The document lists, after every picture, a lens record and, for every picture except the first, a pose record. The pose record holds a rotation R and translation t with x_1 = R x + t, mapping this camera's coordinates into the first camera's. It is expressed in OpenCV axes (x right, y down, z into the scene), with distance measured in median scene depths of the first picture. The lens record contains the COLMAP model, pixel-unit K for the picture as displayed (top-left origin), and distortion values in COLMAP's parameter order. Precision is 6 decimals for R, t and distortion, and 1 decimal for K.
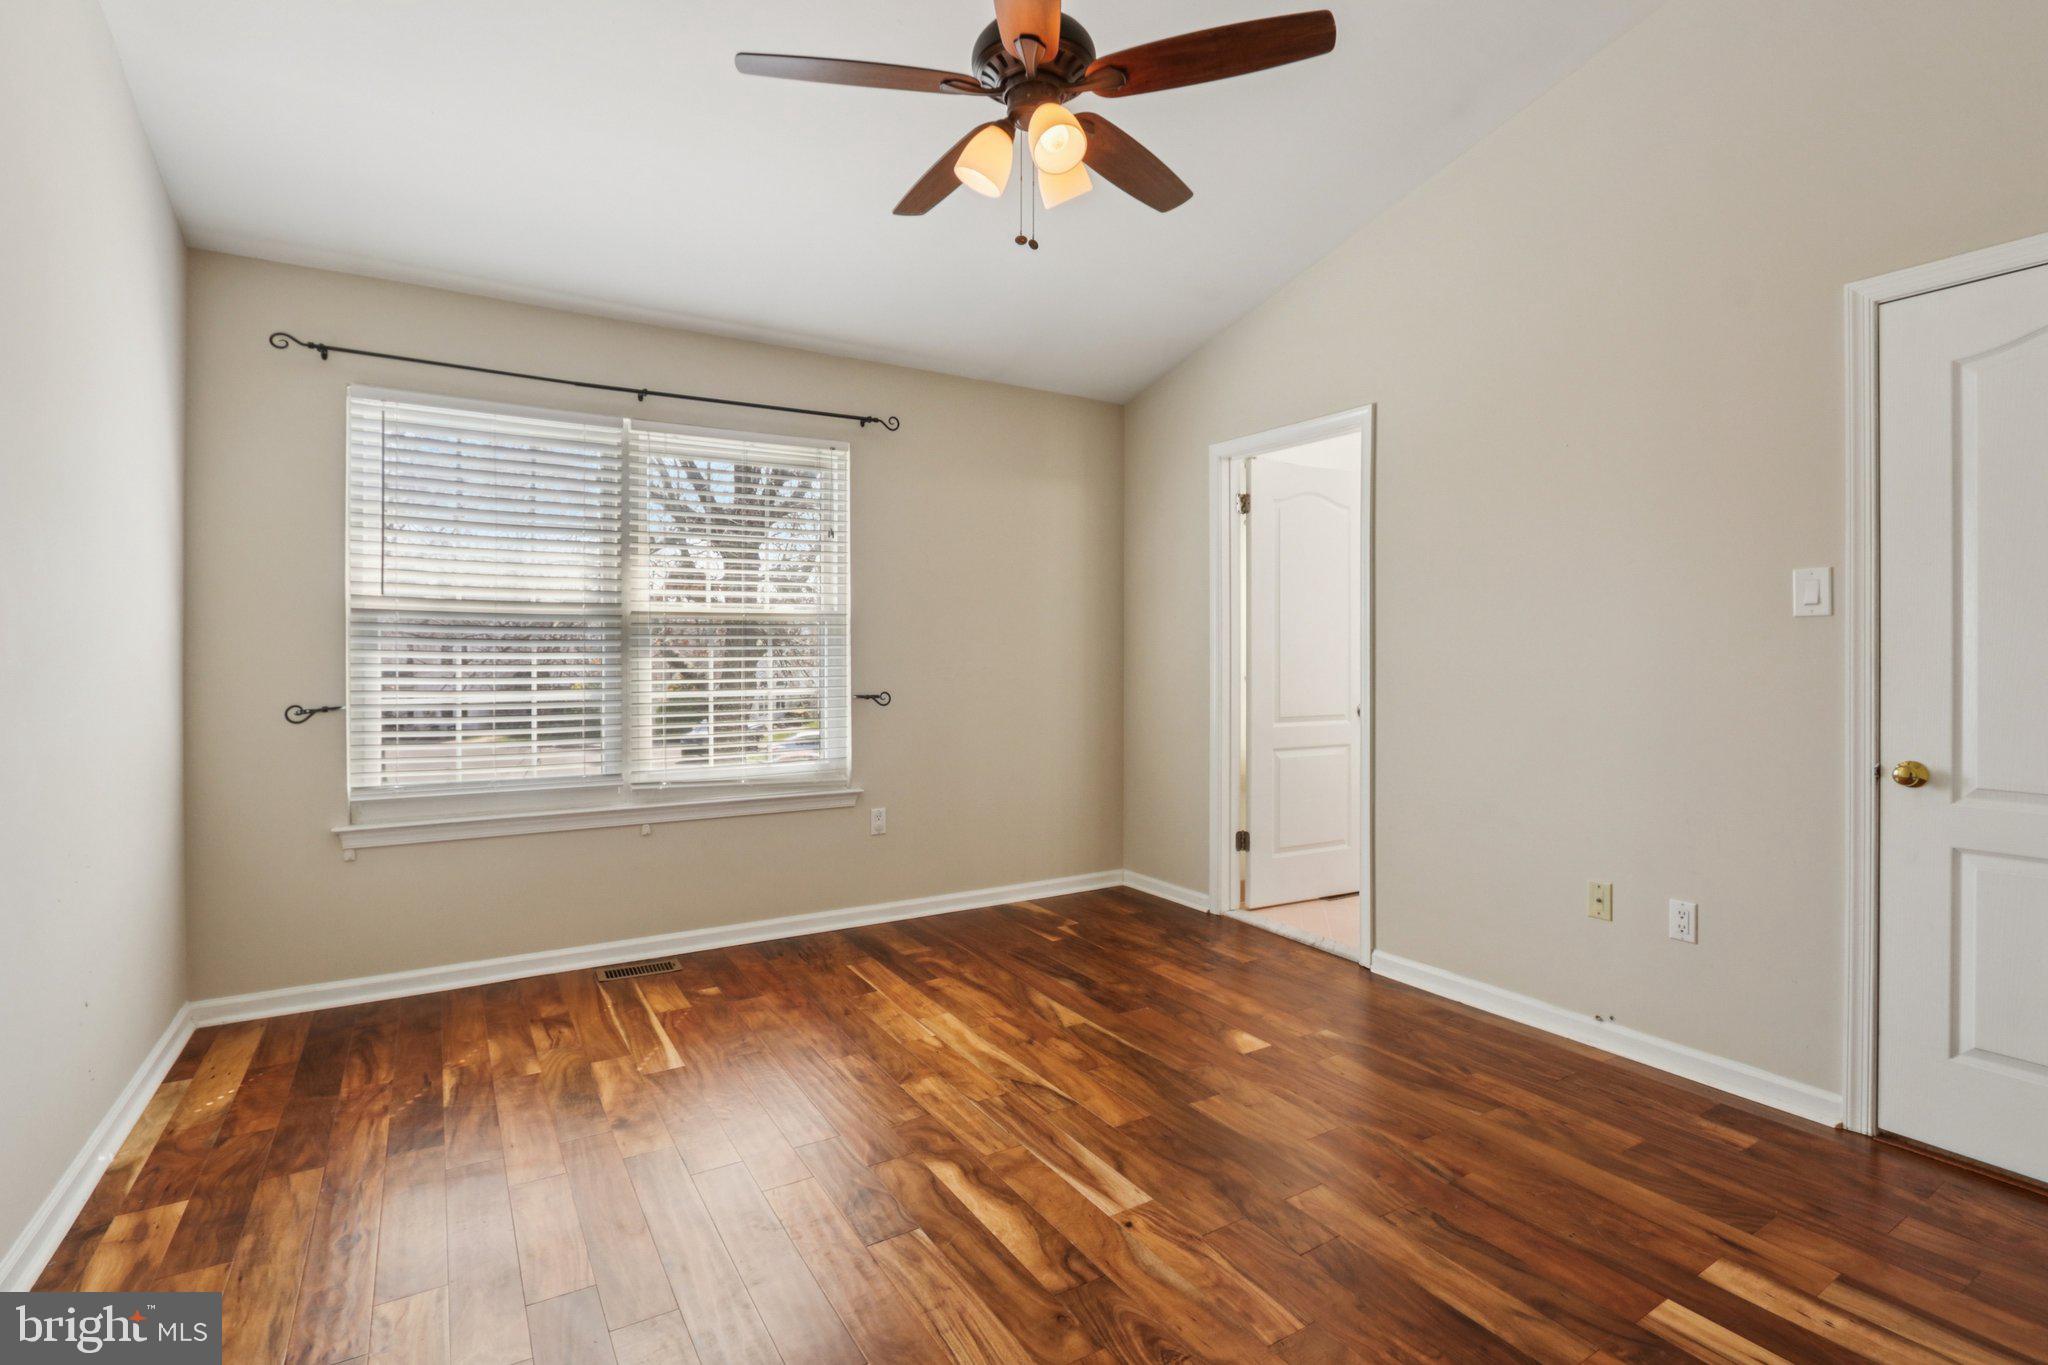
lens RADIAL K [[949.0, 0, 963.9], [0, 949.0, 650.1], [0, 0, 1]] dist [-0.018367, 0.002140]
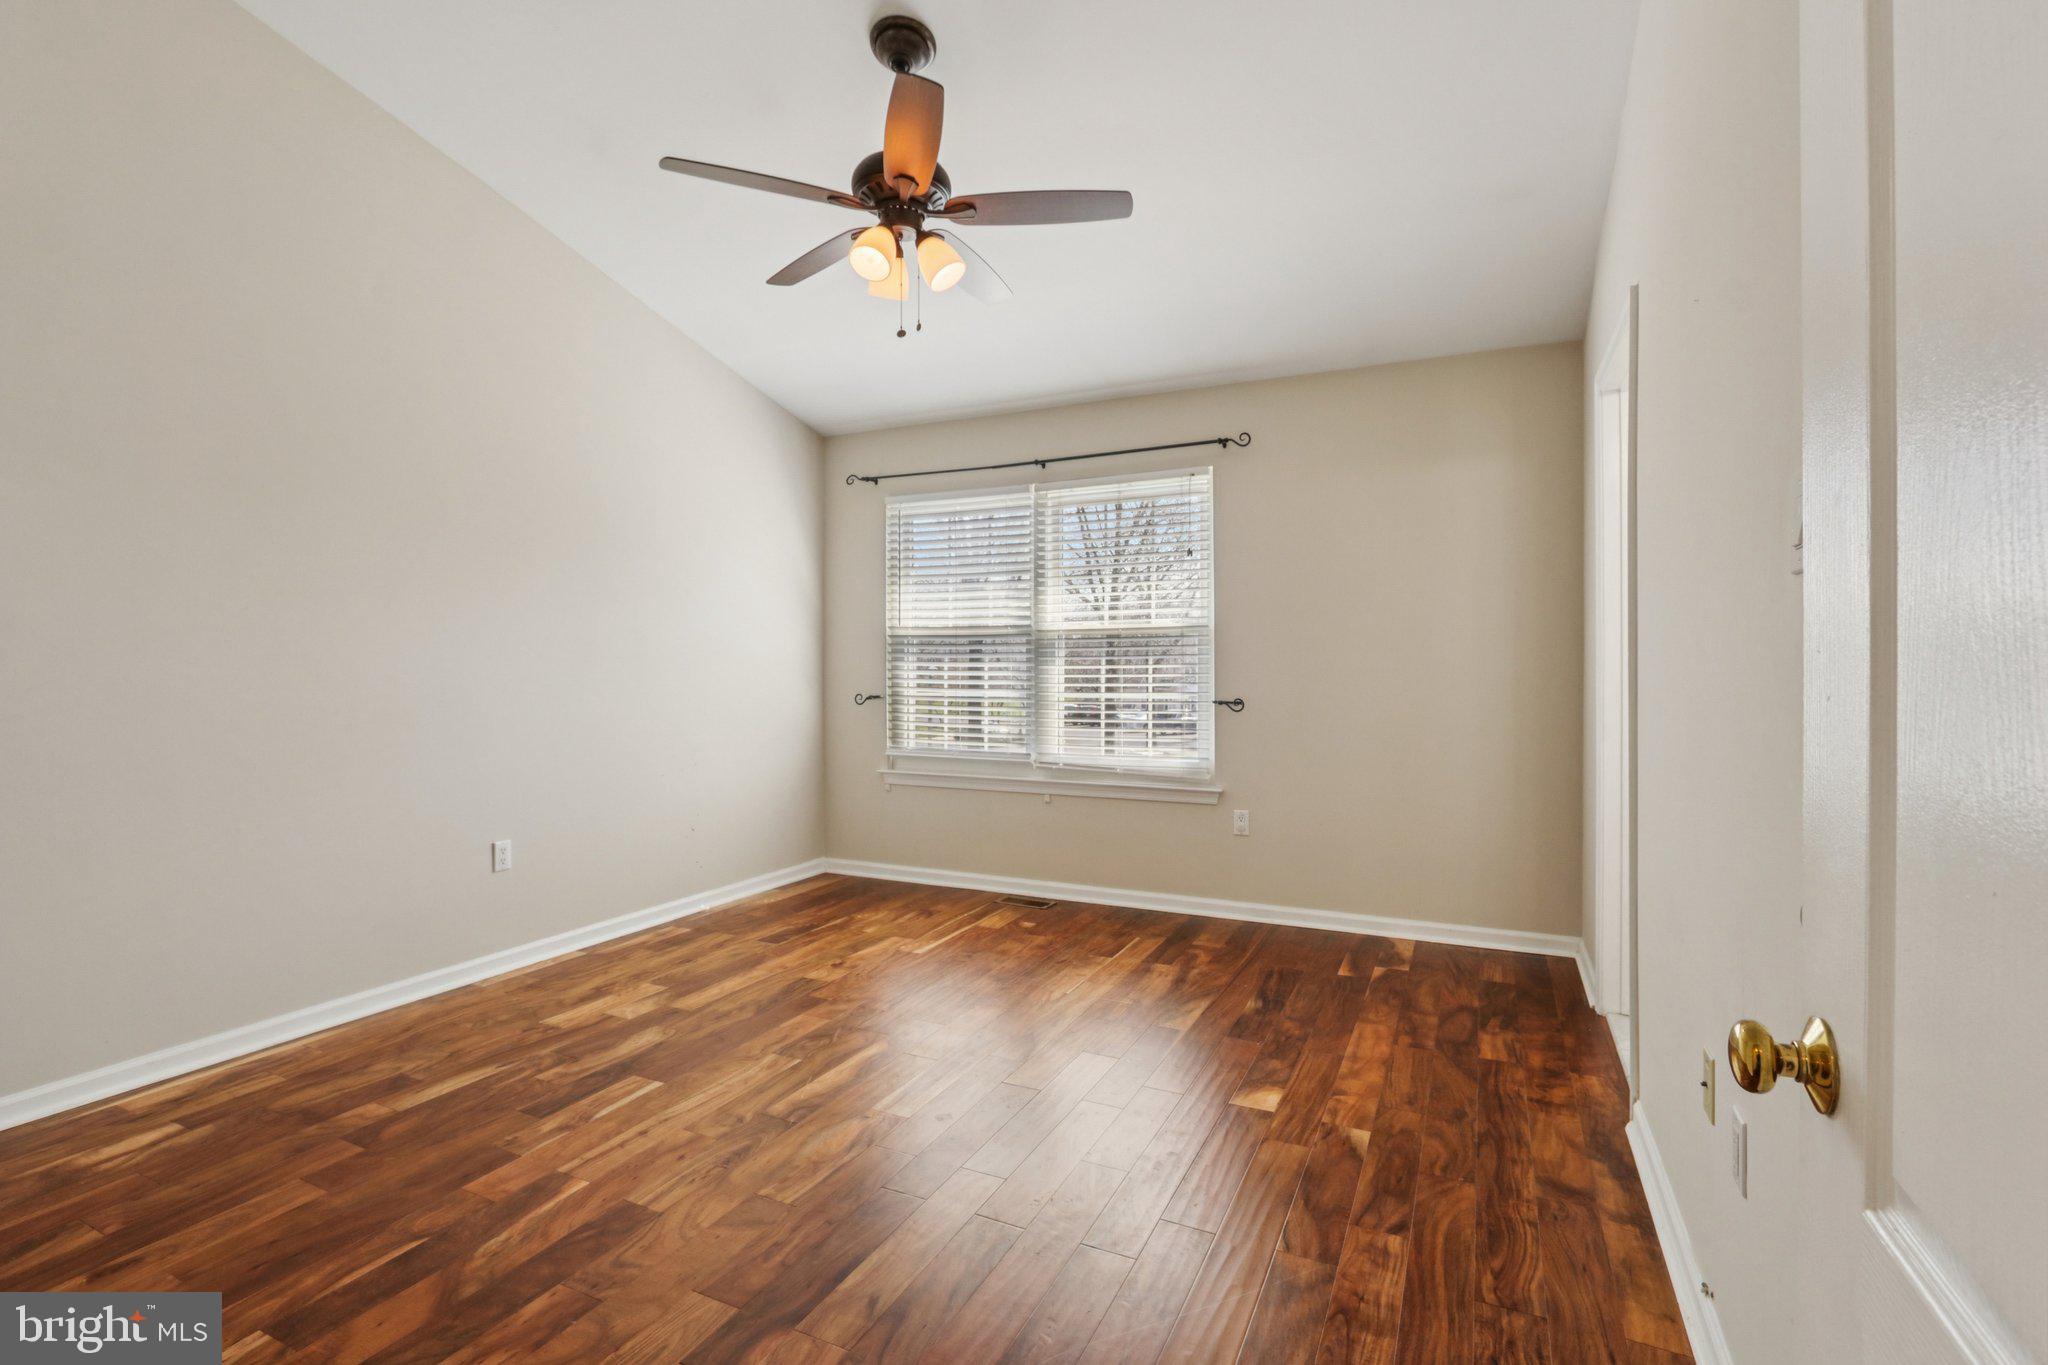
lens RADIAL K [[927.2, 0, 1027.2], [0, 927.2, 663.3], [0, 0, 1]] dist [-0.019331, 0.000053]
pose [[0.560759, -0.003592, -0.827971, 0.725542], [0.005261, 0.999986, -0.000775, 0.005698], [0.827963, -0.003922, 0.560770, 0.274466]]
